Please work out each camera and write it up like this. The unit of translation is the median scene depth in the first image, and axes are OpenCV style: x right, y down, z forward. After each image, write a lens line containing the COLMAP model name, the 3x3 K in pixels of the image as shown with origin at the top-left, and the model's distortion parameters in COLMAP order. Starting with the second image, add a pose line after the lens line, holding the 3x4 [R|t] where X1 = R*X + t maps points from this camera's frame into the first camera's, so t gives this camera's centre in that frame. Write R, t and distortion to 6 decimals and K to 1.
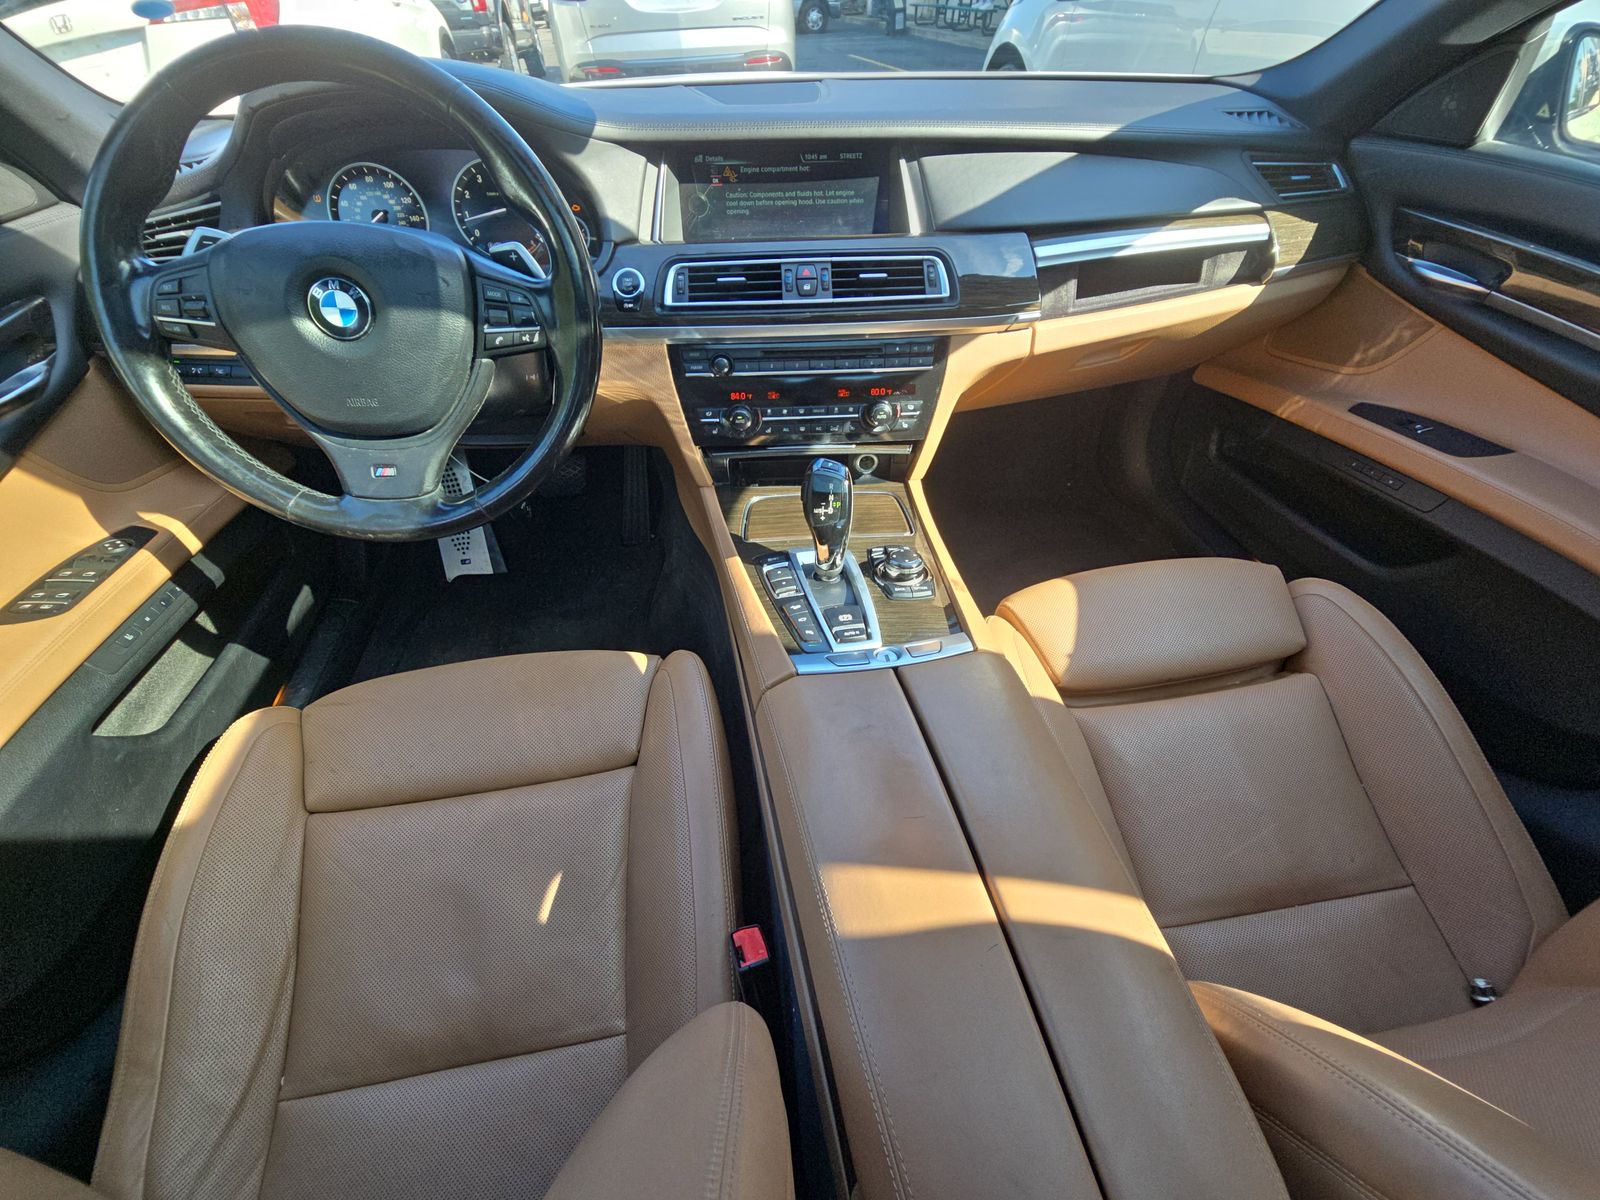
lens RADIAL K [[676.6, 0, 800.0], [0, 676.6, 600.0], [0, 0, 1]] dist [0.003465, 0.000077]
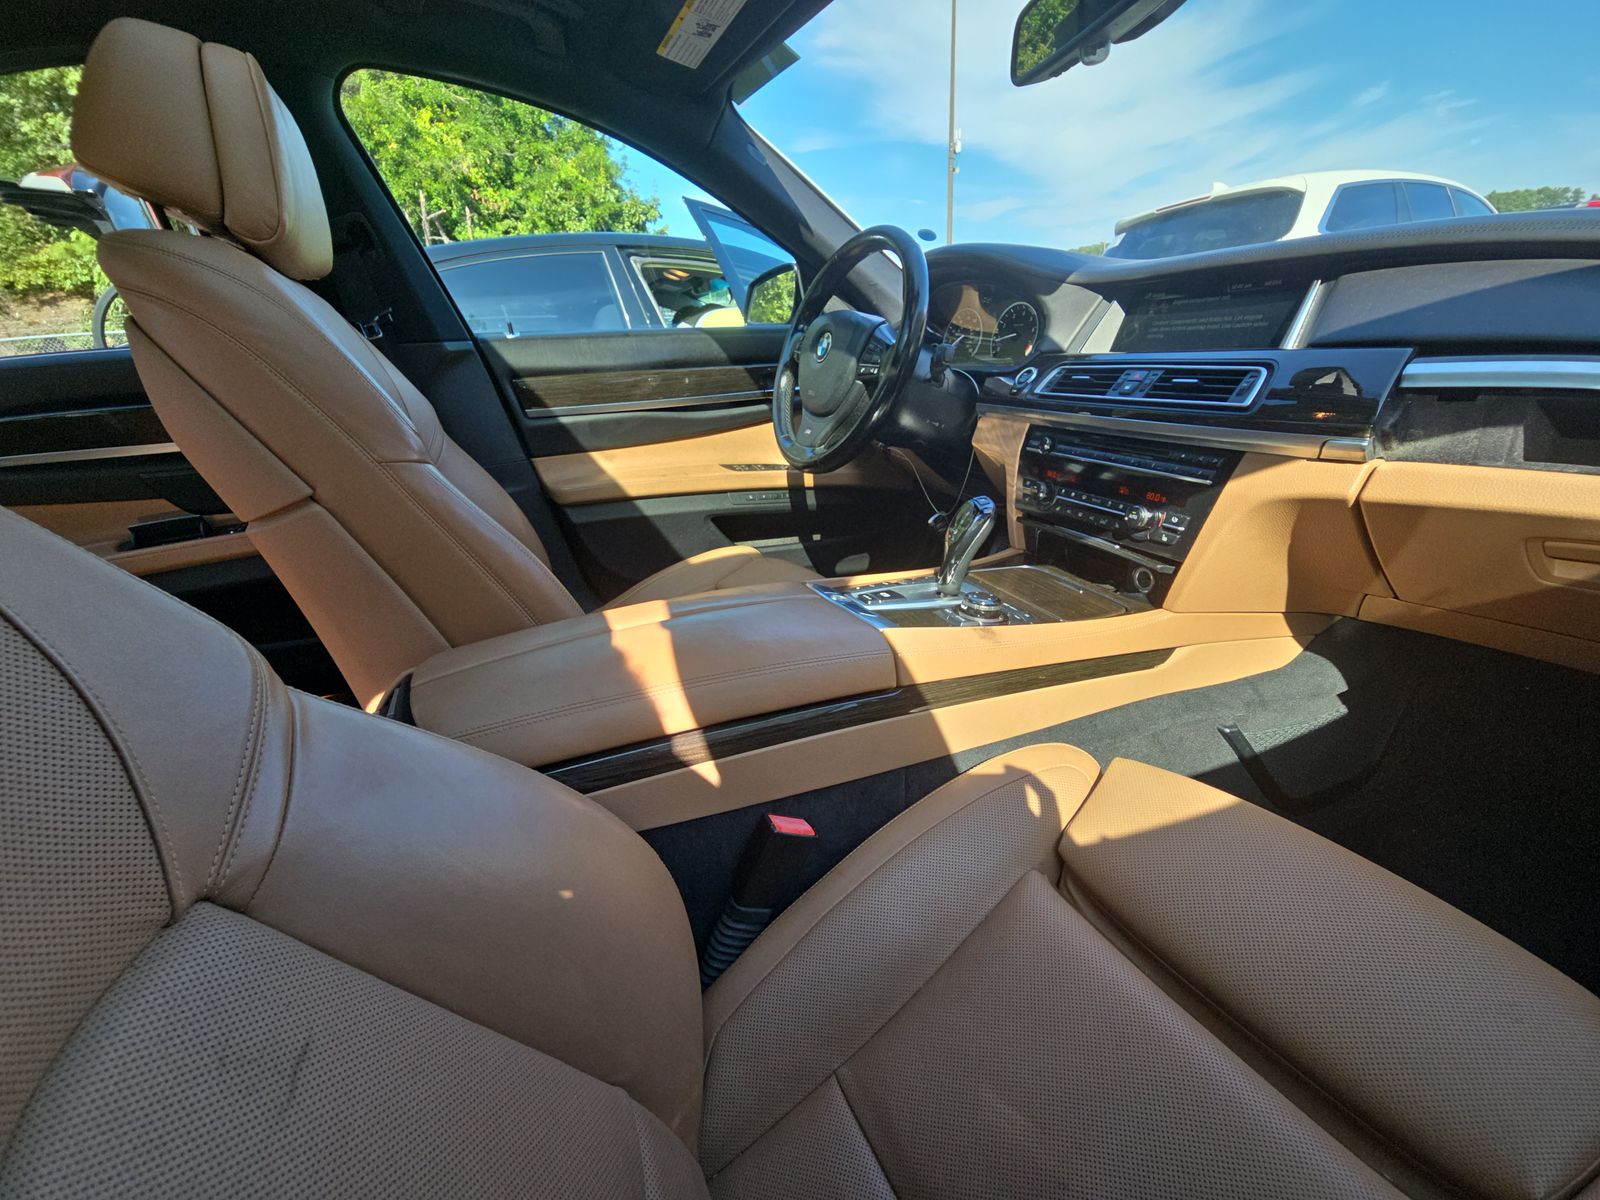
lens RADIAL K [[676.6, 0, 800.0], [0, 676.6, 600.0], [0, 0, 1]] dist [0.003465, 0.000077]
pose [[0.274266, 0.327239, -0.904264, 0.905741], [-0.595879, 0.795876, 0.107283, -0.004182], [0.754789, 0.509407, 0.413277, 0.330796]]
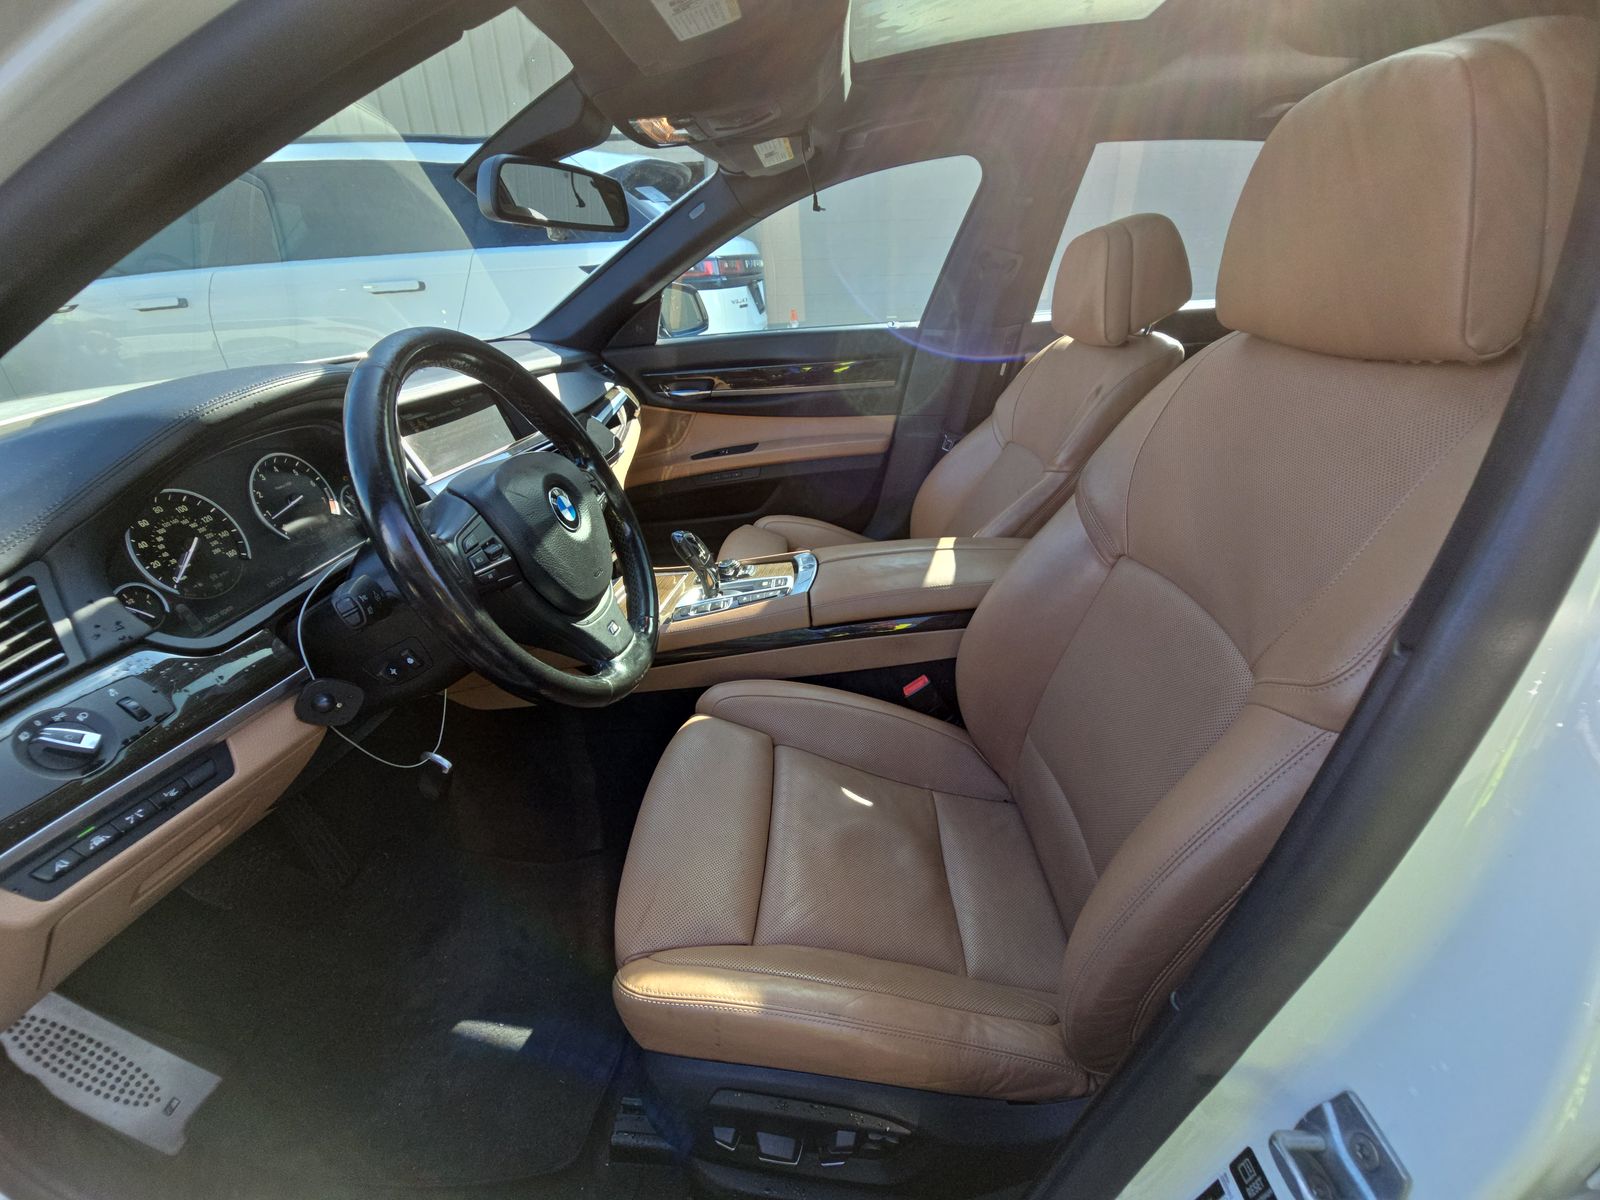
lens RADIAL K [[676.6, 0, 800.0], [0, 676.6, 600.0], [0, 0, 1]] dist [0.003465, 0.000077]
pose [[0.204514, -0.430852, 0.878943, -1.174809], [0.688314, 0.701734, 0.183828, -0.162336], [-0.695987, 0.567393, 0.440077, 0.170654]]
